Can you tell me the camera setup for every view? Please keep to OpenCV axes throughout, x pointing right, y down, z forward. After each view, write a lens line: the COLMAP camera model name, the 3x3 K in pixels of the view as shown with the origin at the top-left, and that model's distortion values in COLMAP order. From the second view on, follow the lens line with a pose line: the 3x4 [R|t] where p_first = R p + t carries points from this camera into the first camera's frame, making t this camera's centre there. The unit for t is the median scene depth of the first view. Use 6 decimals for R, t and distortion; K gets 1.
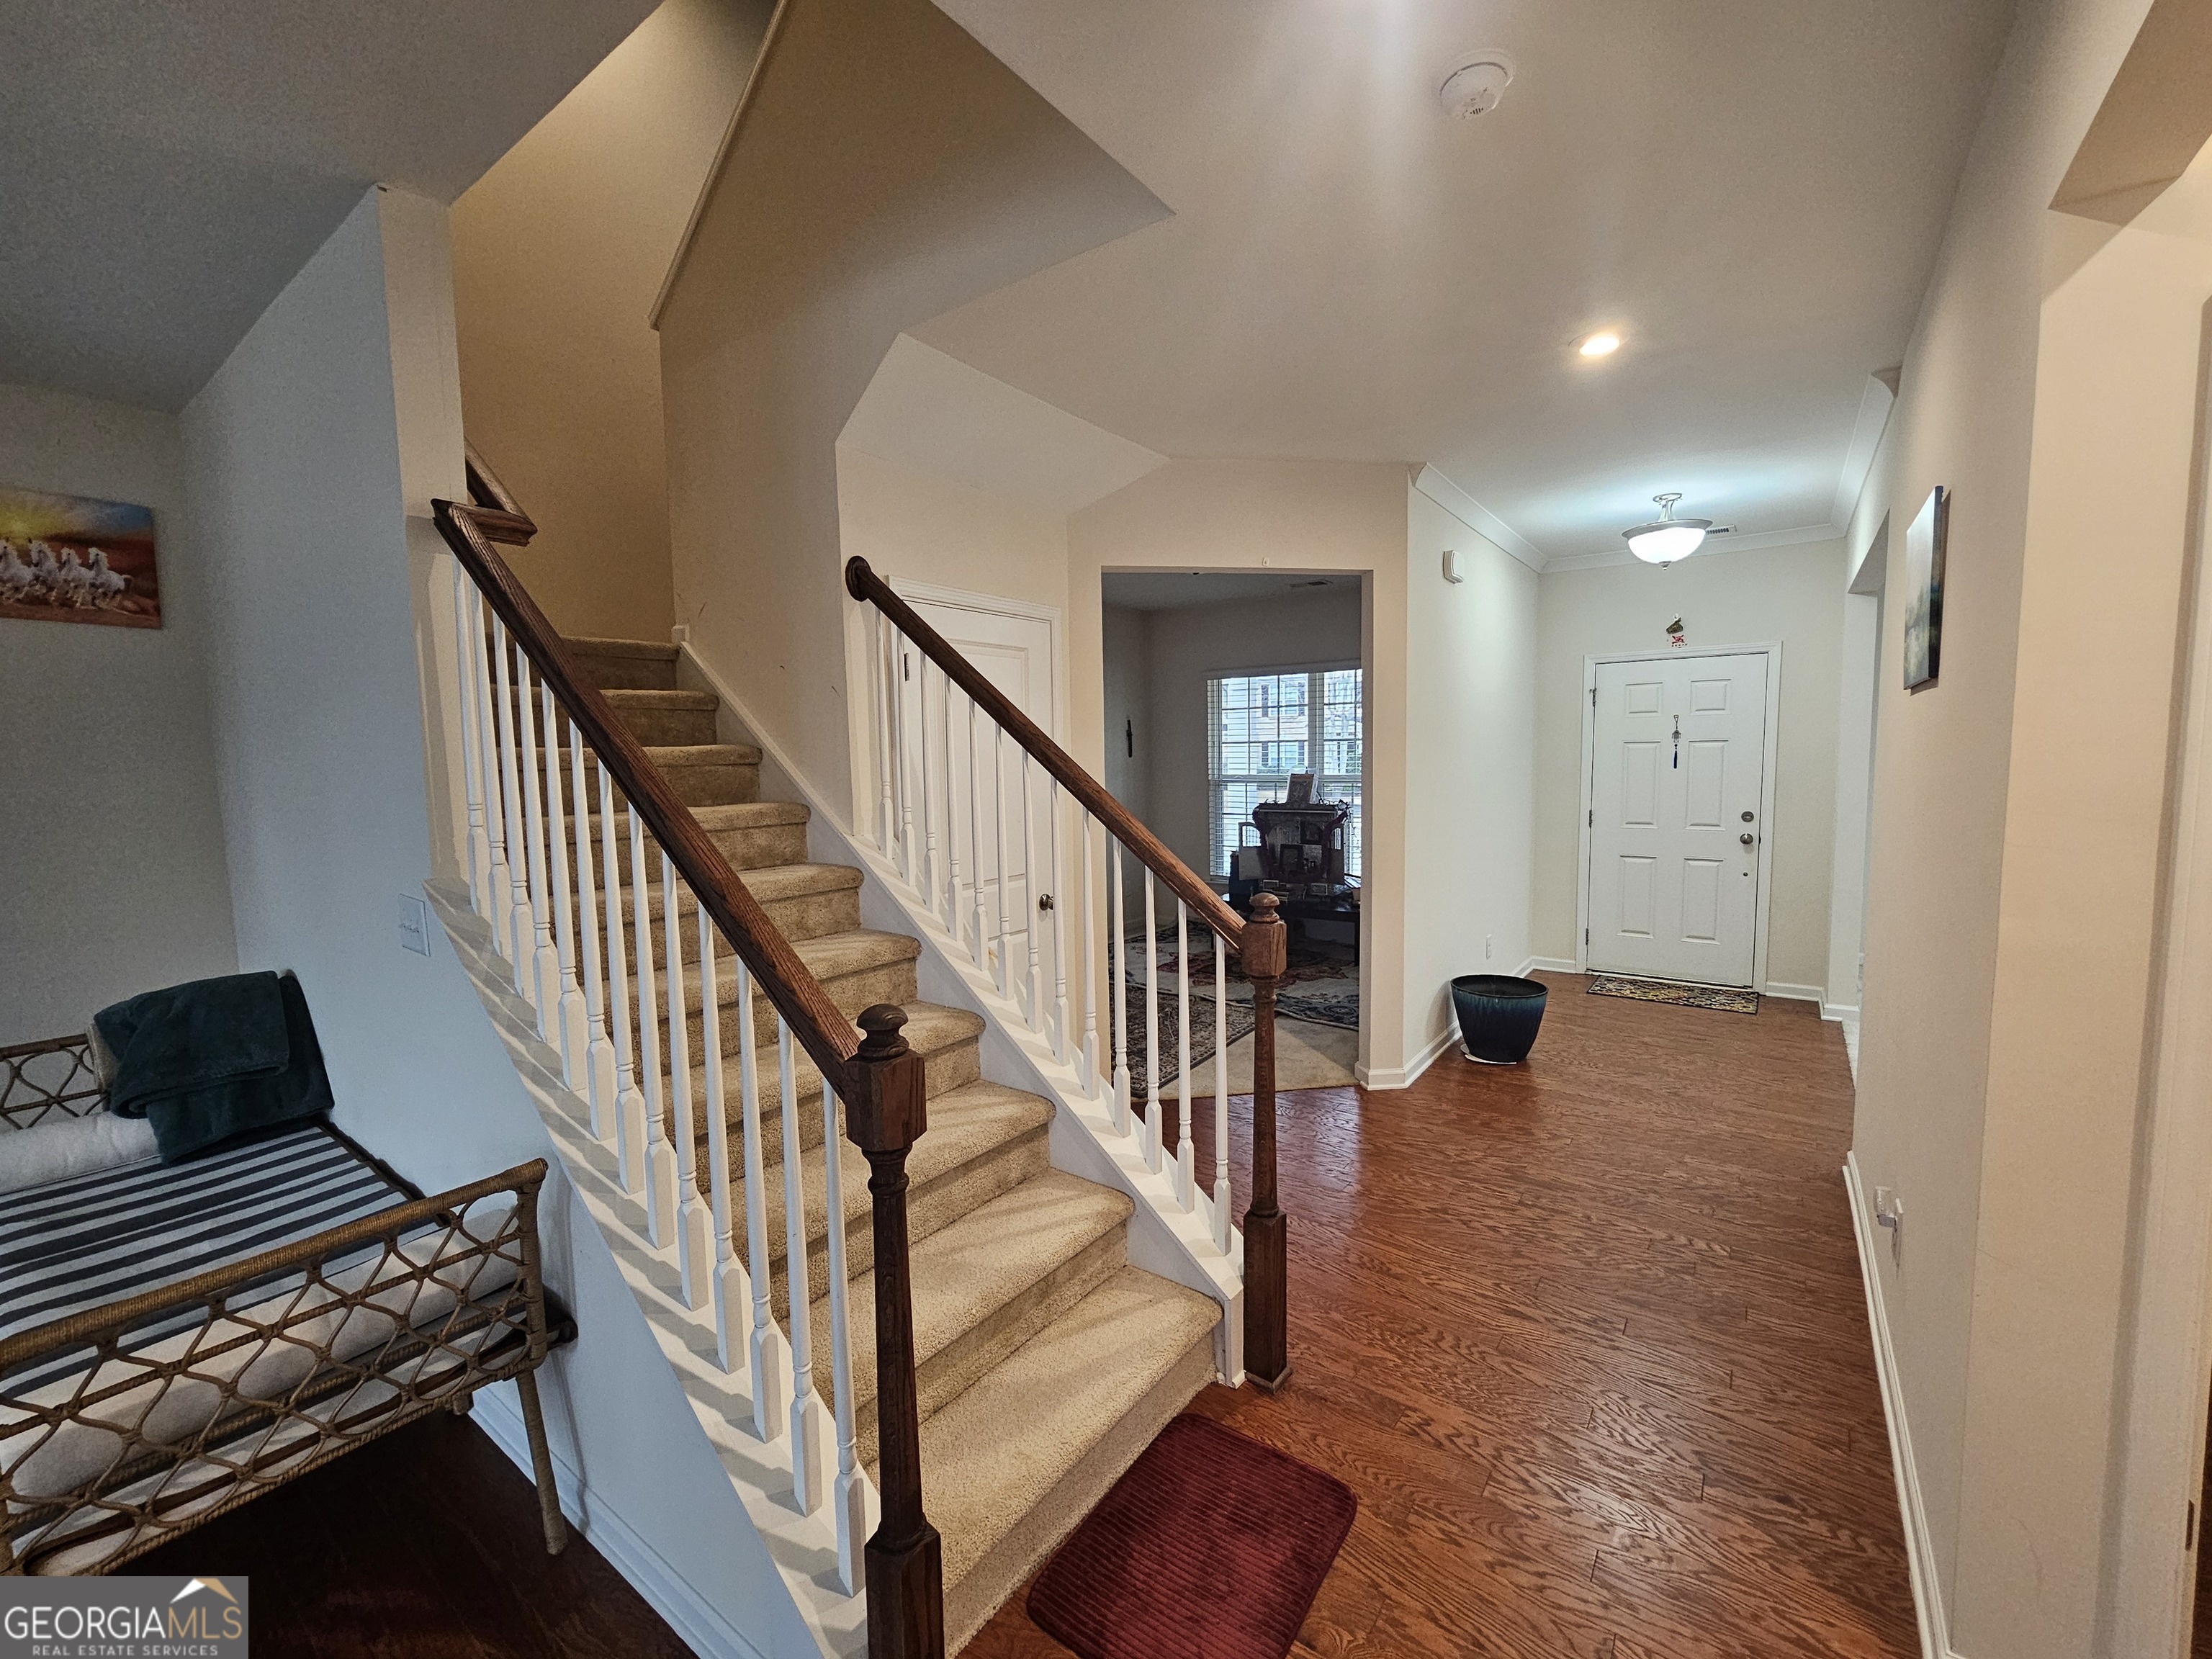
lens RADIAL K [[910.4, 0, 1102.7], [0, 910.4, 834.6], [0, 0, 1]] dist [-0.003152, 0.000784]
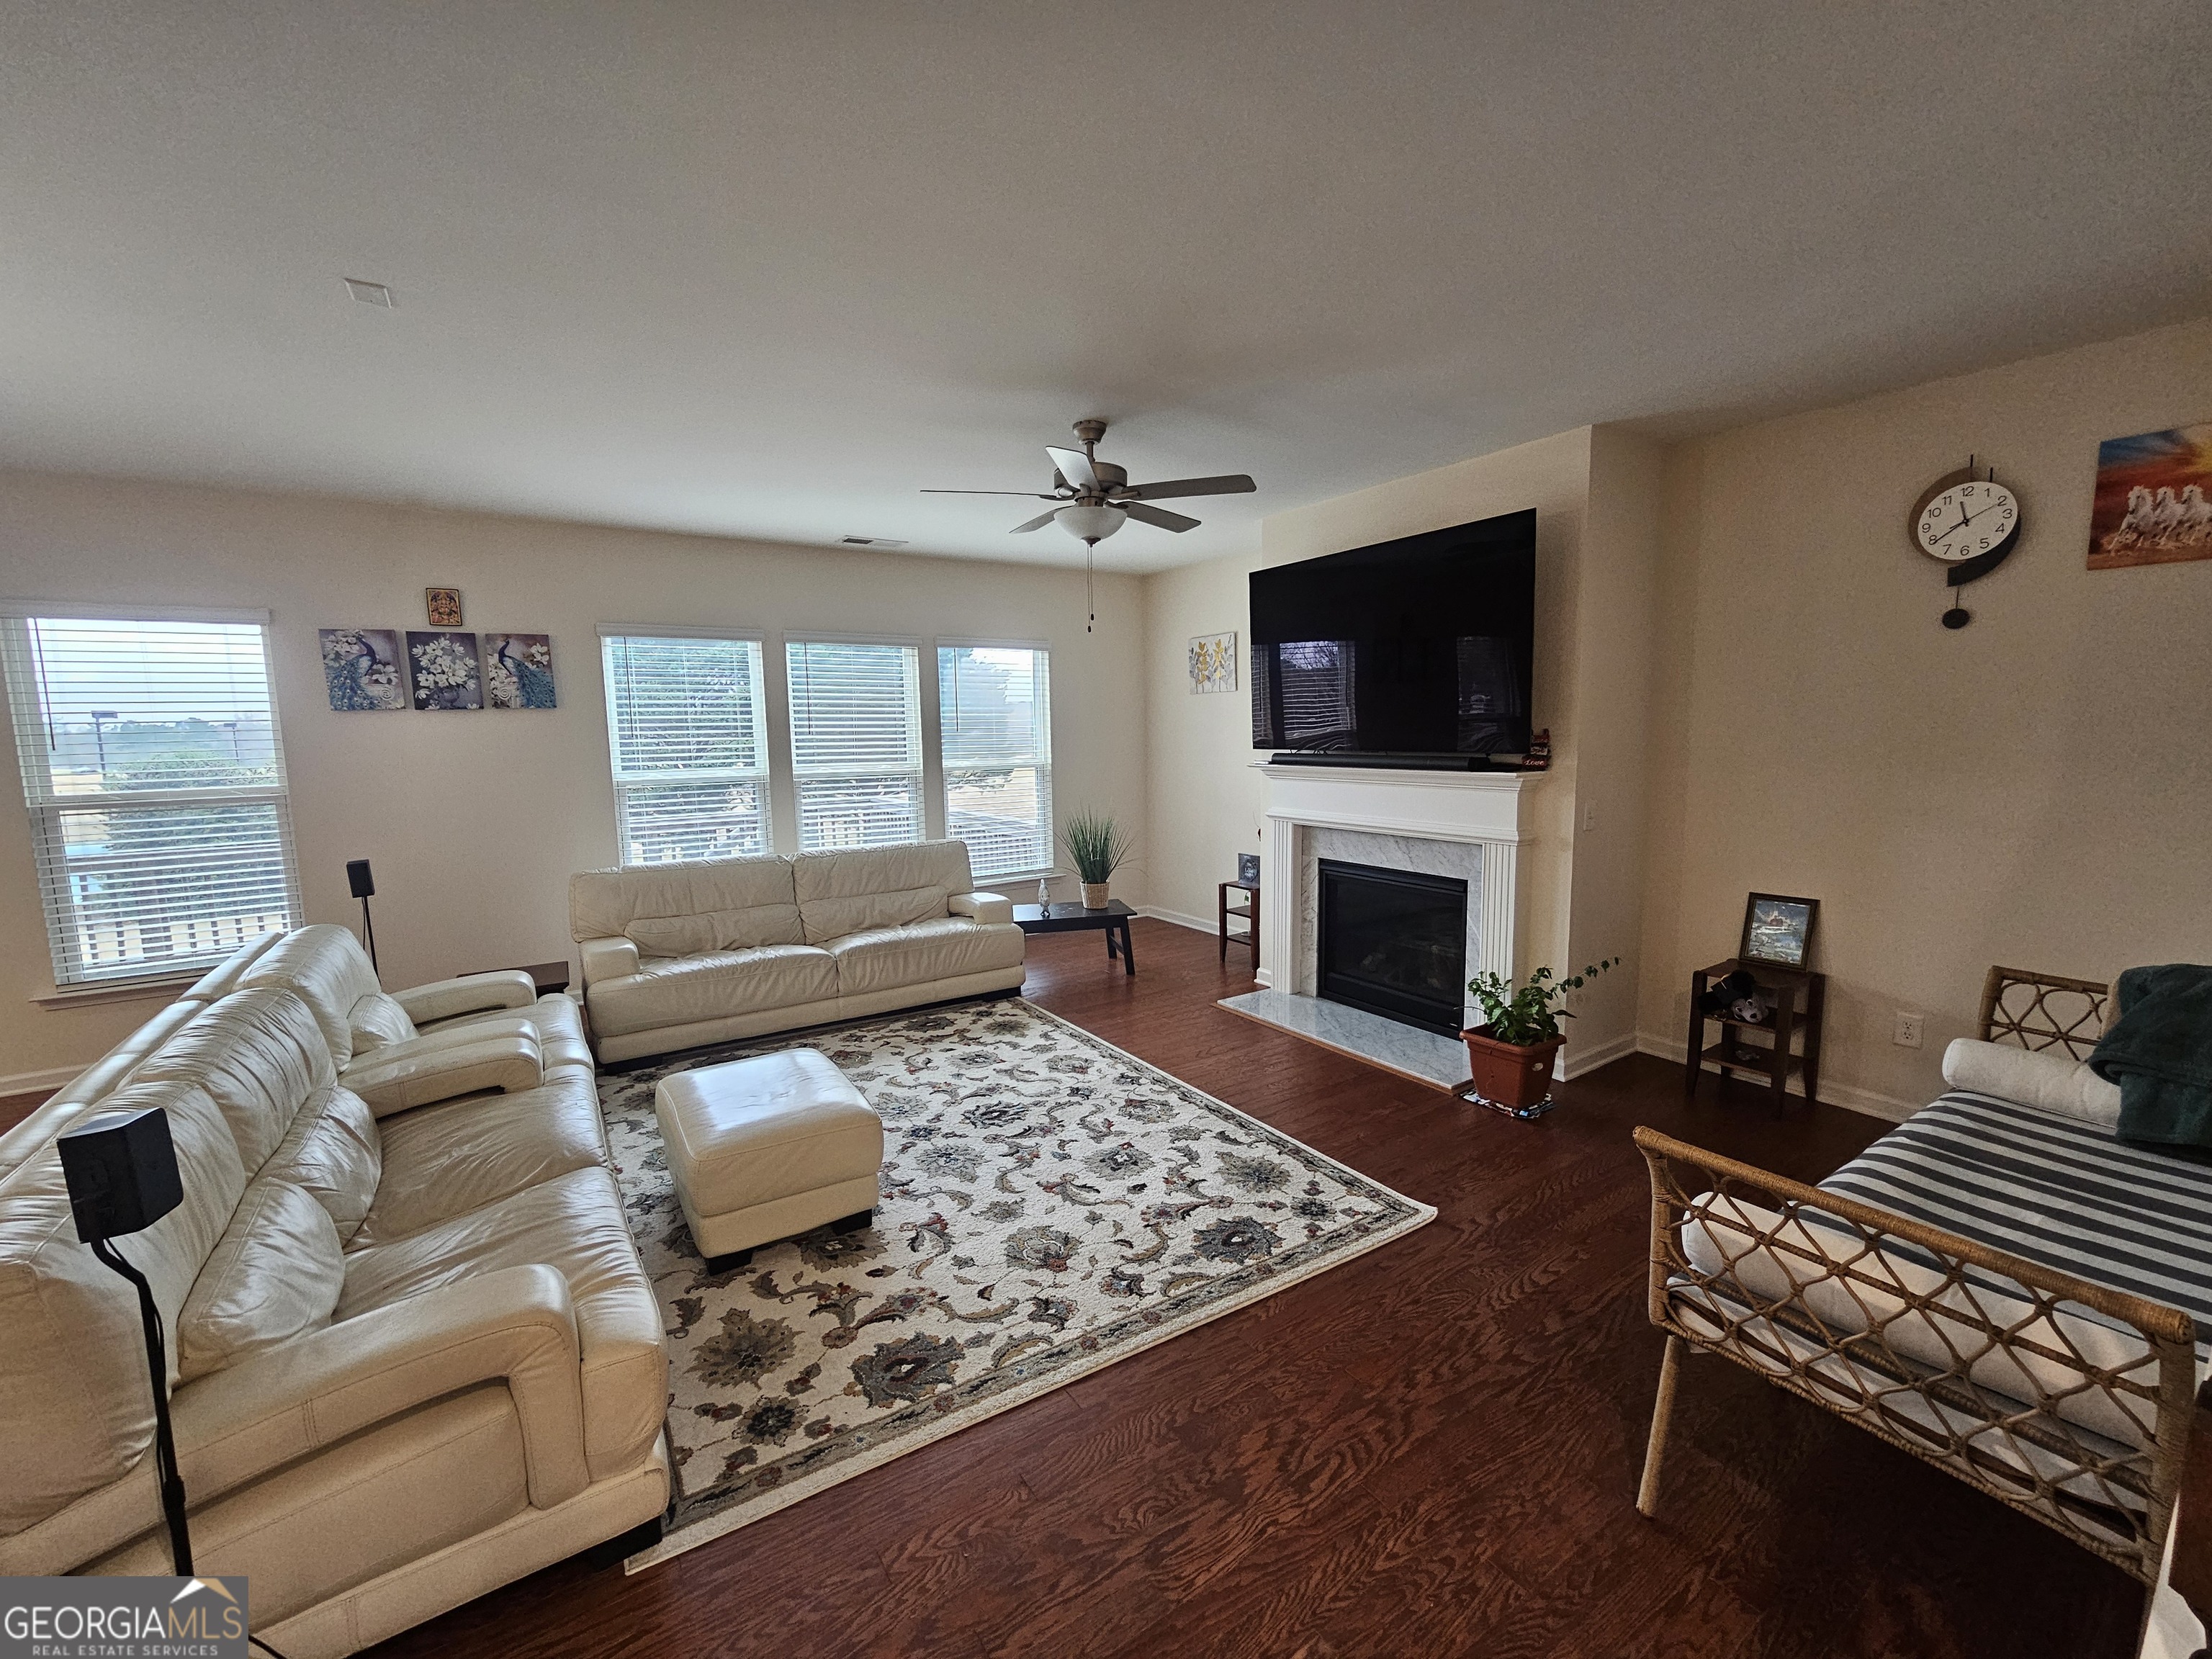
lens RADIAL K [[910.4, 0, 1102.7], [0, 910.4, 834.6], [0, 0, 1]] dist [-0.003152, 0.000784]
pose [[-0.355724, 0.135608, -0.924700, 0.172875], [-0.060854, 0.983957, 0.167708, -0.043477], [0.932608, 0.115929, -0.341765, 0.295274]]
